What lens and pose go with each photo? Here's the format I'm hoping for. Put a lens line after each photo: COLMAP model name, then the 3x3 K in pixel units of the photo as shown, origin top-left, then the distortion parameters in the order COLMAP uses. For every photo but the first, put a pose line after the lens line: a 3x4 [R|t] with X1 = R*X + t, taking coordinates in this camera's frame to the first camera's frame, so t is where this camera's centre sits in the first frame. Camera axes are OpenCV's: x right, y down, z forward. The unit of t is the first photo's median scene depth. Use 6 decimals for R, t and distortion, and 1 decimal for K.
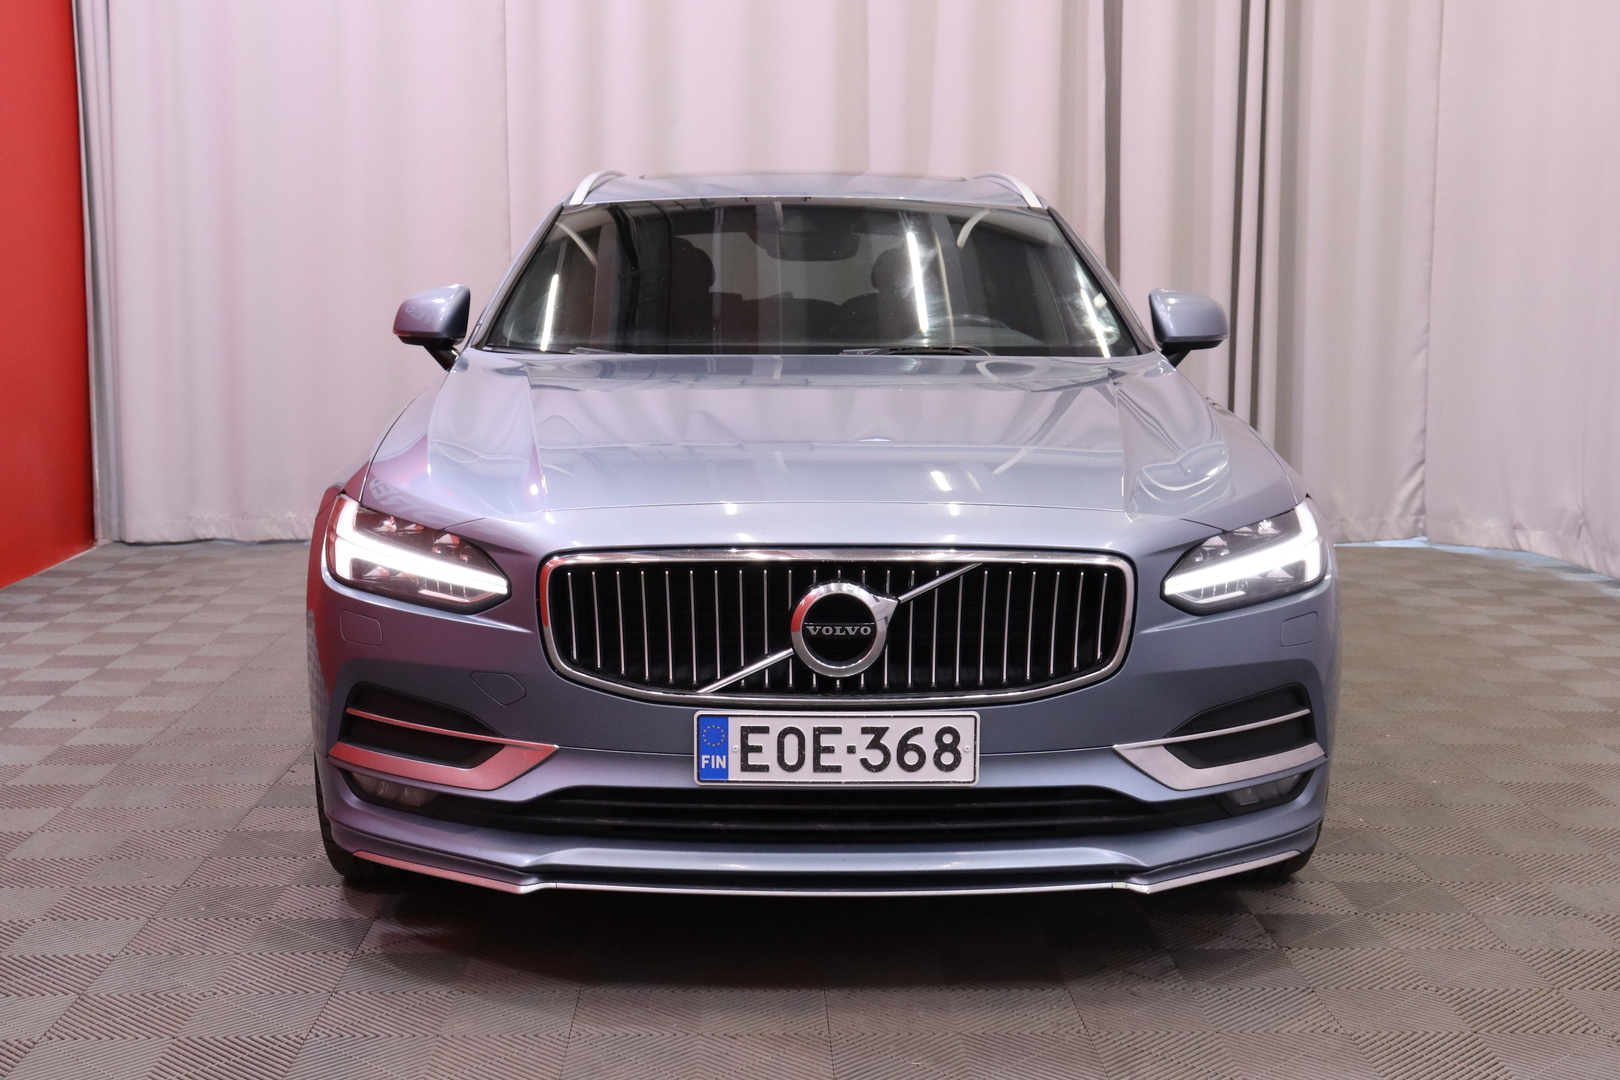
lens RADIAL K [[2192.0, 0, 803.6], [0, 2192.0, 544.3], [0, 0, 1]] dist [0.029090, 0.000000]
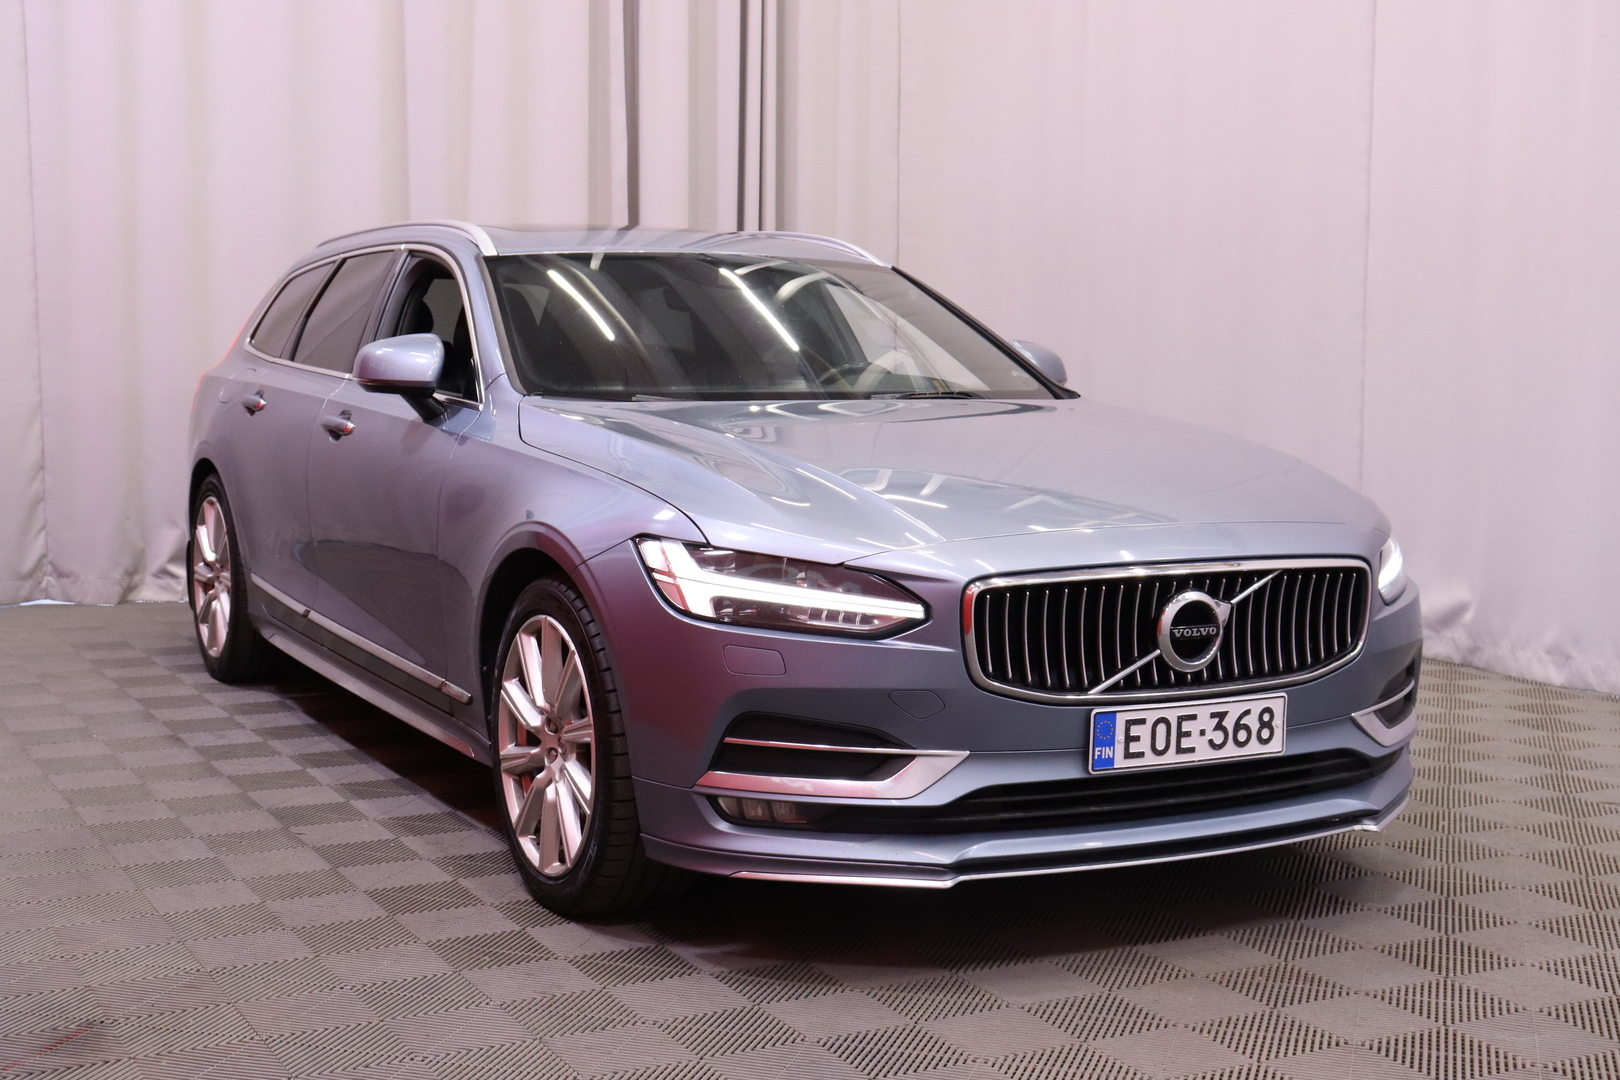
lens RADIAL K [[2192.0, 0, 806.7], [0, 2192.0, 538.9], [0, 0, 1]] dist [0.029090, 0.000000]
pose [[0.888817, -0.039742, 0.456535, -0.701357], [0.048946, 0.998767, -0.008348, -0.010958], [-0.455640, 0.029765, 0.889666, 0.043127]]
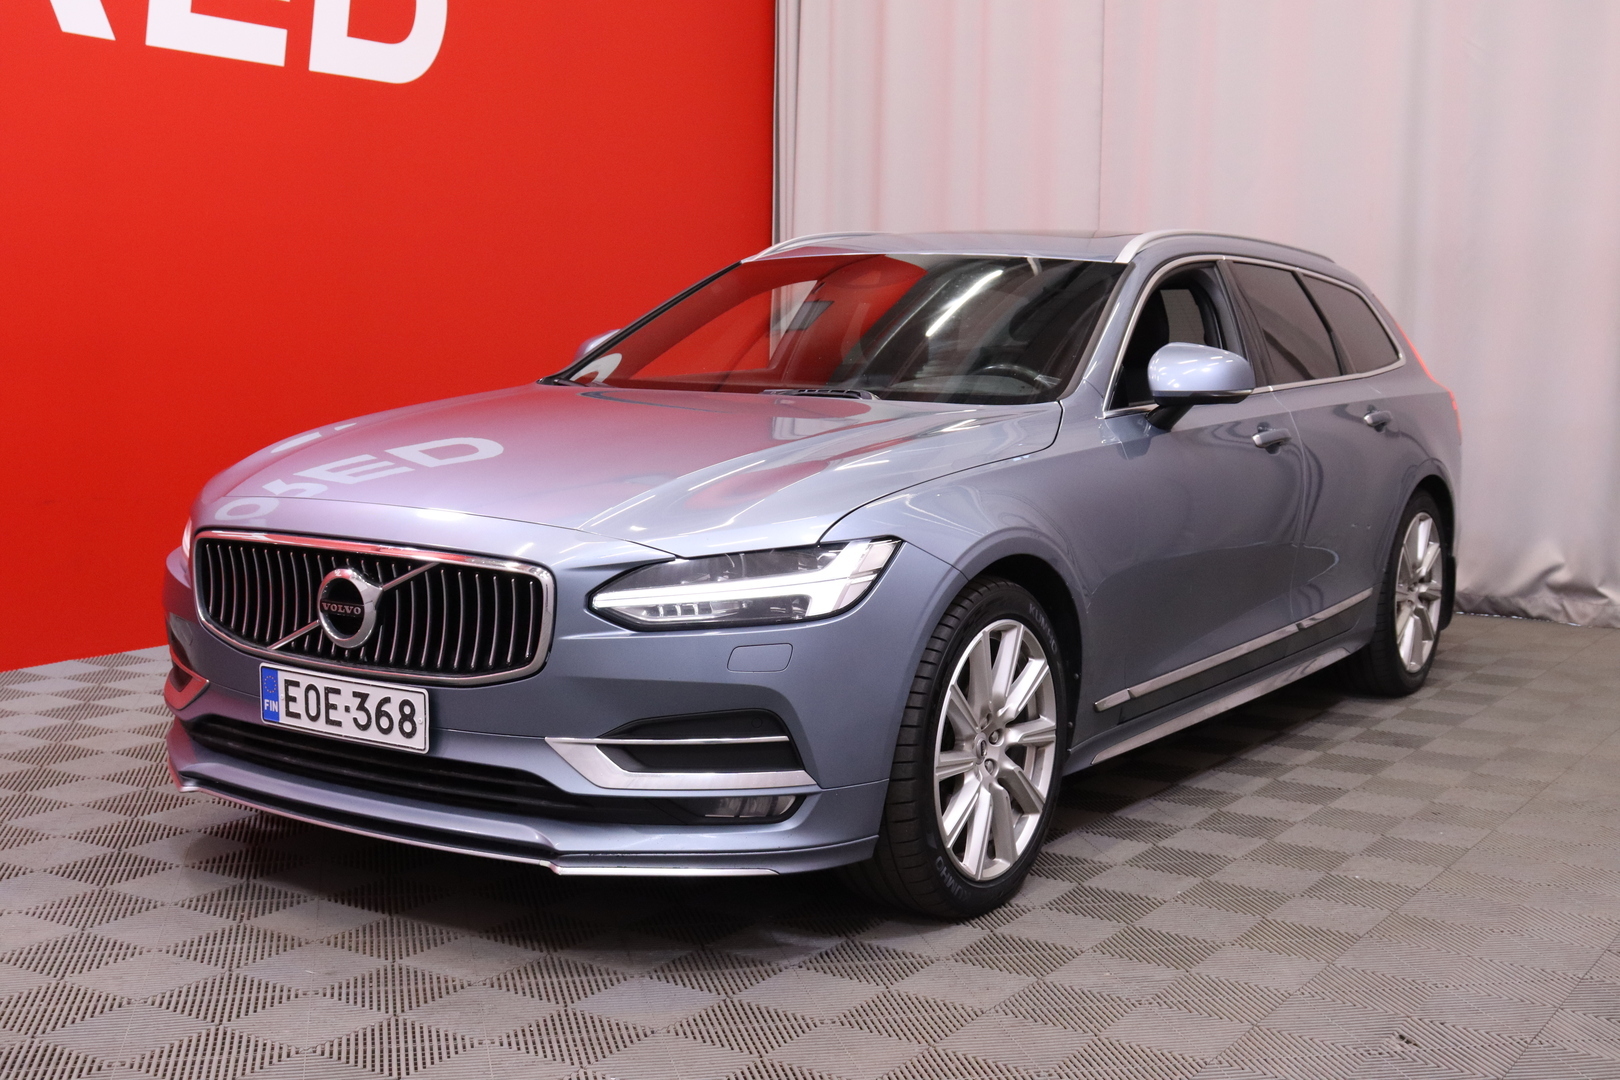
lens RADIAL K [[1948.7, 0, 810.7], [0, 1948.7, 539.0], [0, 0, 1]] dist [-0.009726, 0.000000]
pose [[0.833017, 0.073796, -0.548303, 0.805393], [-0.087897, 0.996129, 0.000530, -0.021373], [0.546220, 0.047753, 0.836280, 0.245715]]
